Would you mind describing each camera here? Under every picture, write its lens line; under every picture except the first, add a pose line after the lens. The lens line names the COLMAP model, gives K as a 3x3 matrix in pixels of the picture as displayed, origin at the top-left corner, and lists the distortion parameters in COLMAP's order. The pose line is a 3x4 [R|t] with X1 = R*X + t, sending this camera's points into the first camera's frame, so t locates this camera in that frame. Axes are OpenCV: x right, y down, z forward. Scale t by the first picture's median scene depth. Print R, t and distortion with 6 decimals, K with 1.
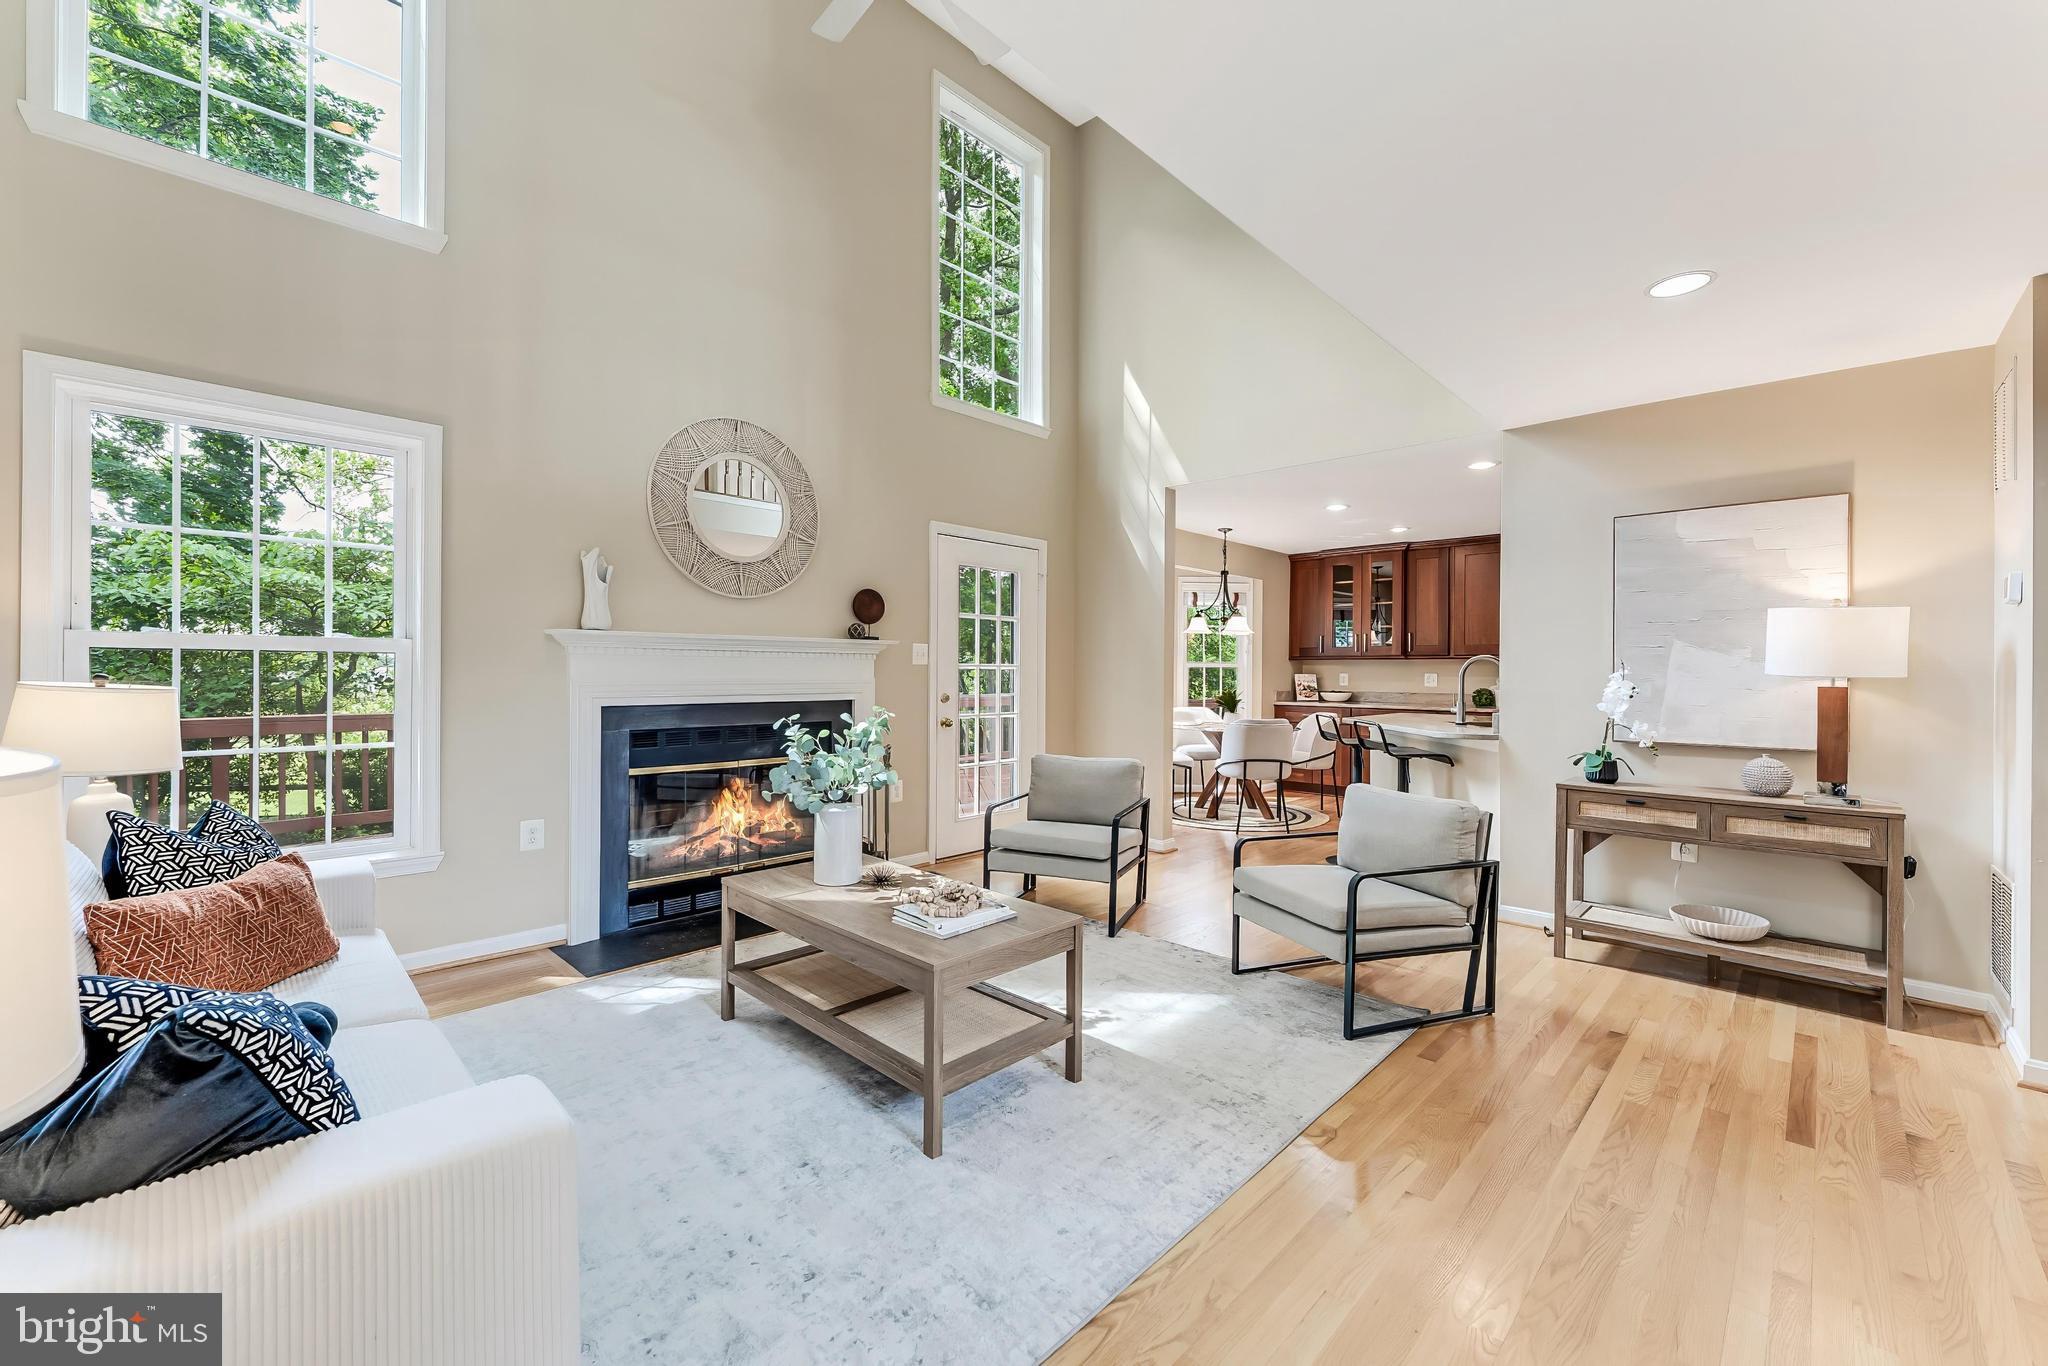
lens RADIAL K [[828.2, 0, 1034.8], [0, 828.2, 670.4], [0, 0, 1]] dist [0.000716, -0.000116]
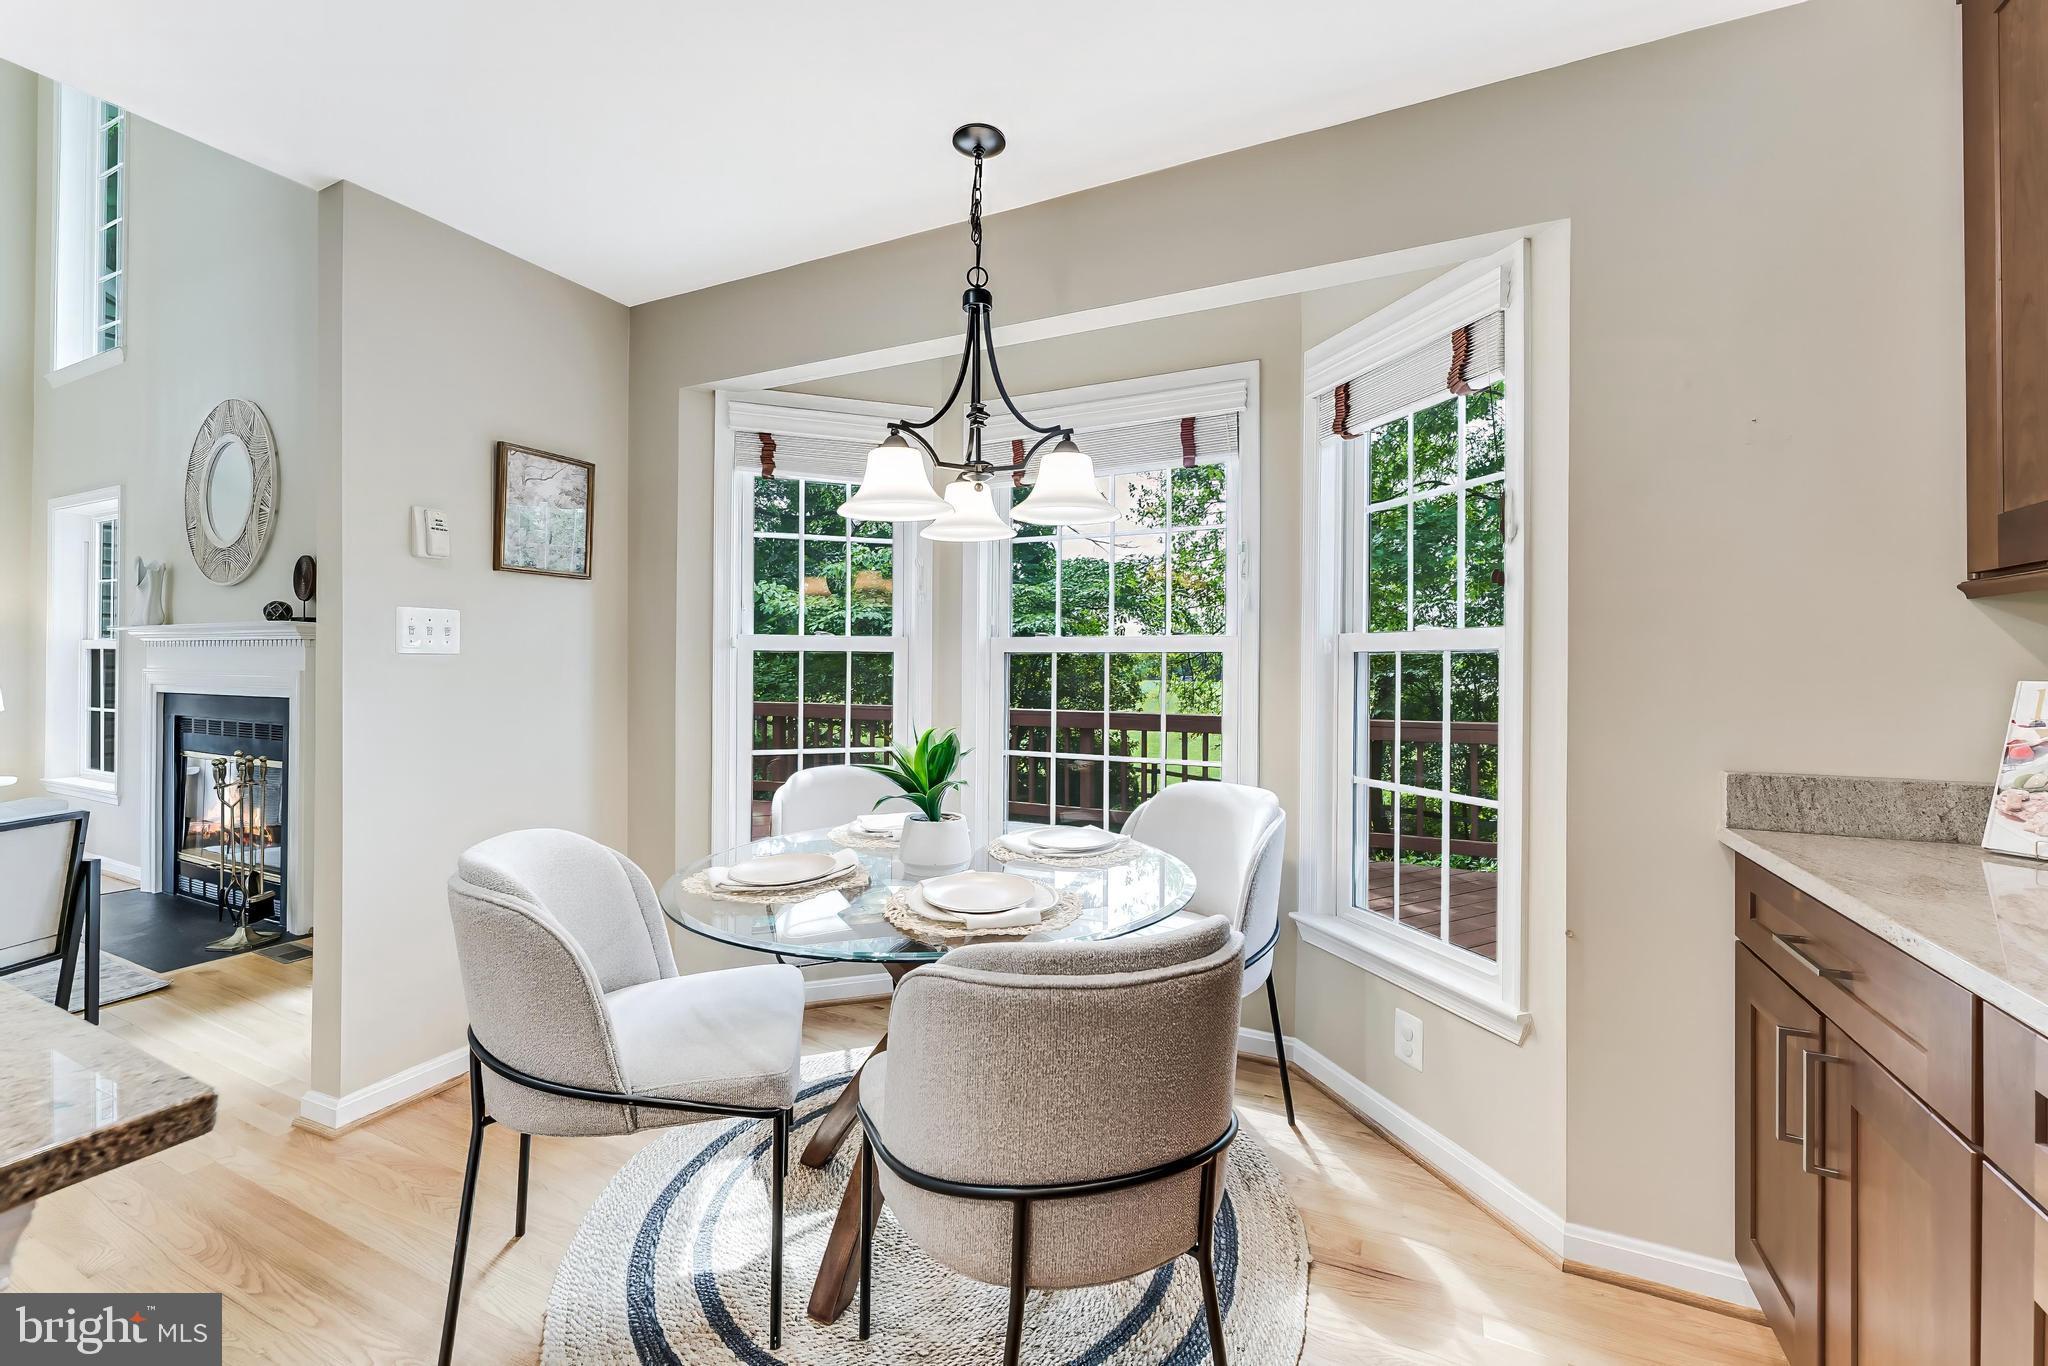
lens RADIAL K [[828.2, 0, 1034.8], [0, 828.2, 670.4], [0, 0, 1]] dist [0.000716, -0.000116]
pose [[0.317796, 0.002193, -0.948157, 0.879710], [-0.009224, 0.999957, -0.000779, 0.004196], [0.948114, 0.008994, 0.317803, 1.619207]]
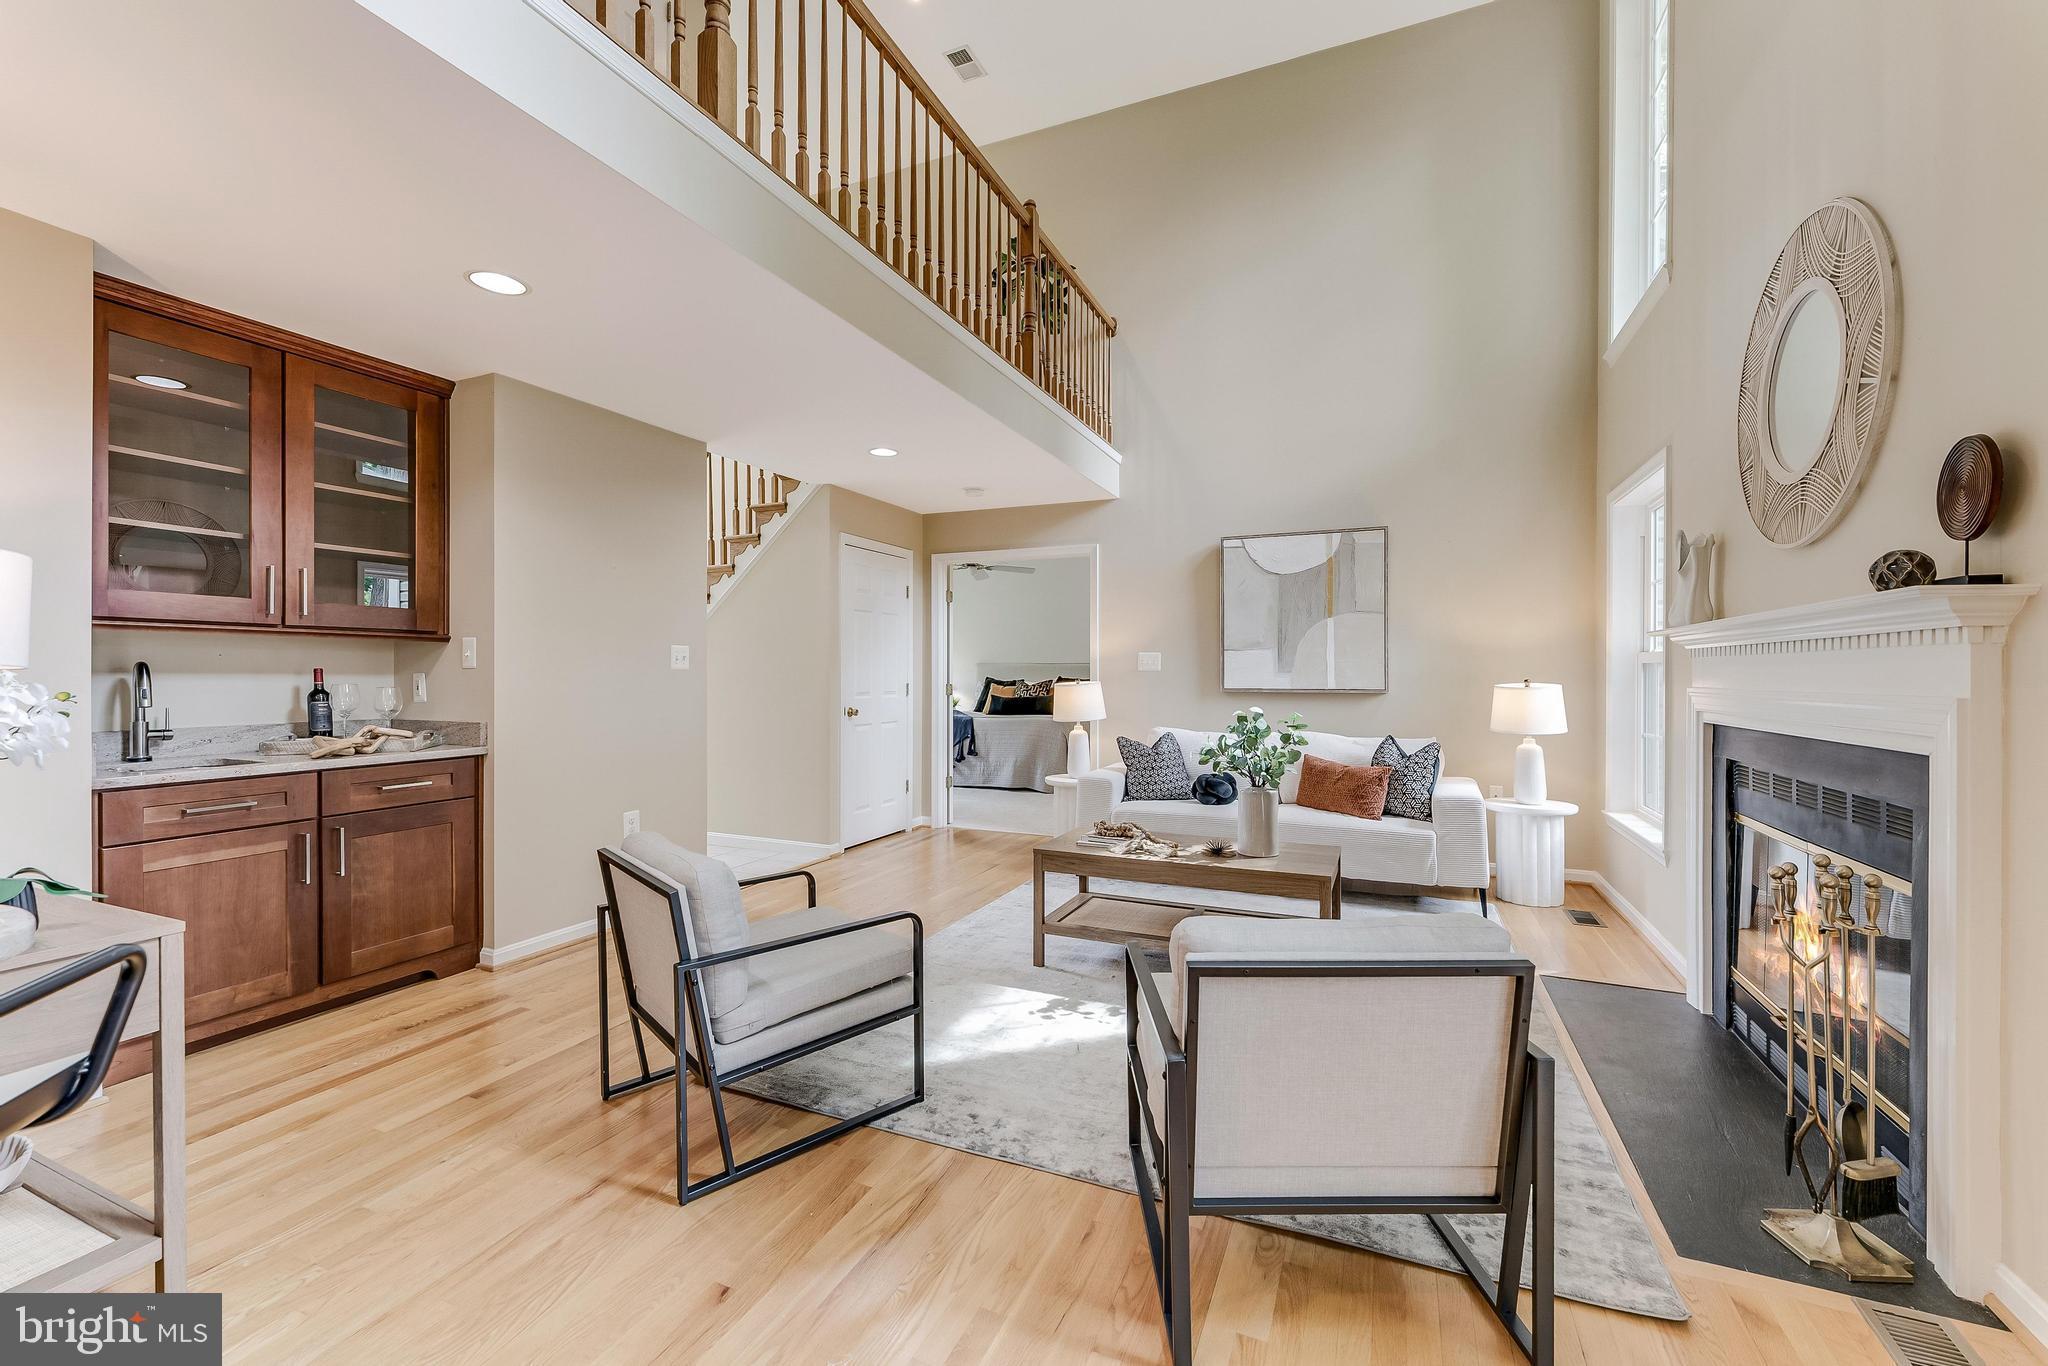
lens RADIAL K [[828.2, 0, 1034.8], [0, 828.2, 670.4], [0, 0, 1]] dist [0.000716, -0.000116]
pose [[-0.932938, -0.010728, -0.359876, 0.334526], [-0.009281, 0.999940, -0.005751, 0.004973], [0.359916, -0.002025, -0.932982, 1.362561]]
